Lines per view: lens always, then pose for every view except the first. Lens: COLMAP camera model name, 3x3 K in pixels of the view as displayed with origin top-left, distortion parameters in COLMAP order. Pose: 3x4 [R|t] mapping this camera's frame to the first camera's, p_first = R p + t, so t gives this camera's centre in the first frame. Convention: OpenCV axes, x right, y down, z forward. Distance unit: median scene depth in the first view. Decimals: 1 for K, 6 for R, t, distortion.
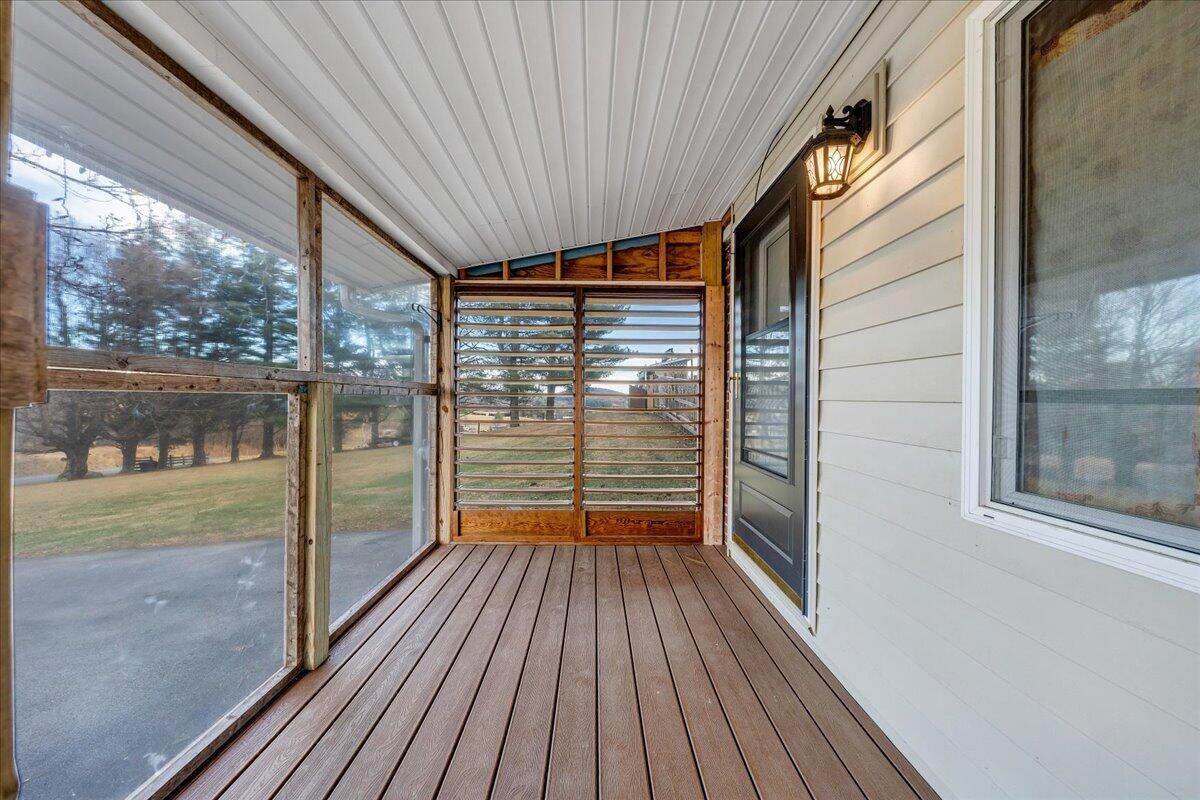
lens RADIAL K [[413.6, 0, 598.2], [0, 413.6, 399.6], [0, 0, 1]] dist [-0.000661, 0.000004]
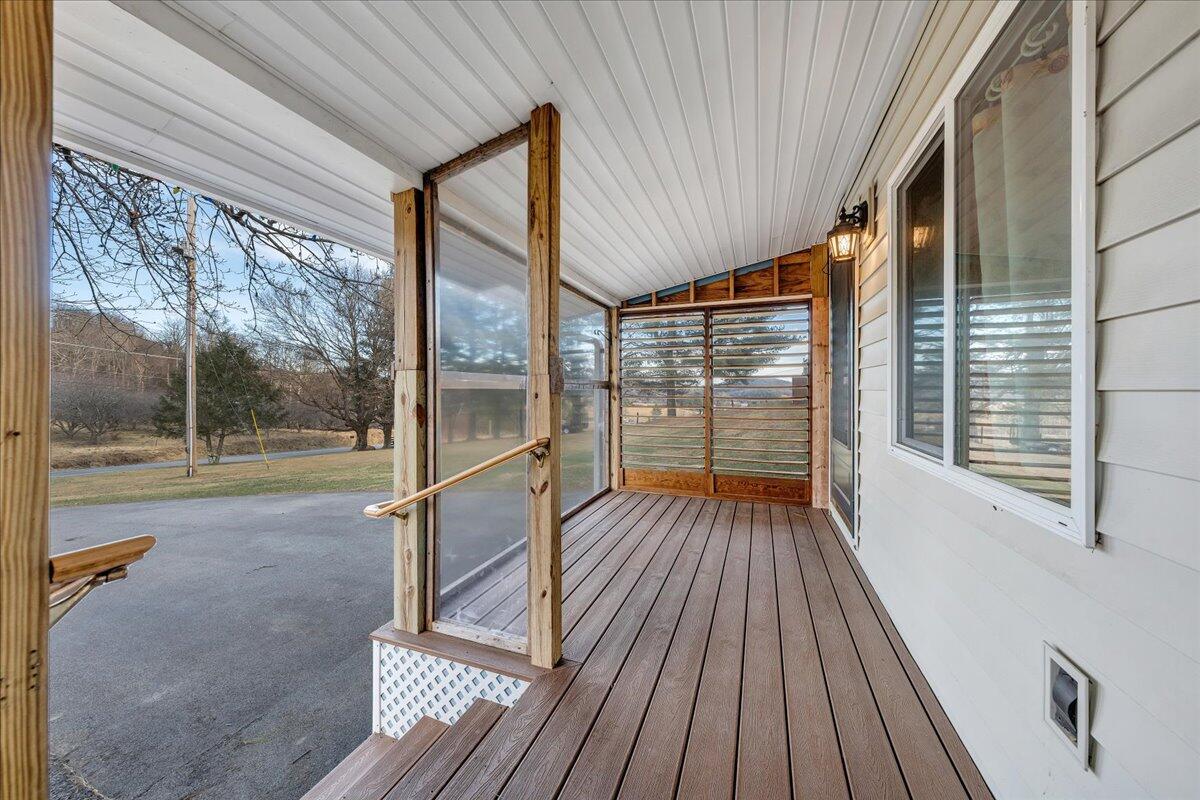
lens RADIAL K [[413.6, 0, 598.2], [0, 413.6, 399.6], [0, 0, 1]] dist [-0.000661, 0.000004]
pose [[0.930051, -0.001695, -0.367426, 0.115750], [0.009113, 0.999788, 0.018456, 0.000630], [0.367317, -0.020514, 0.929870, -0.382952]]
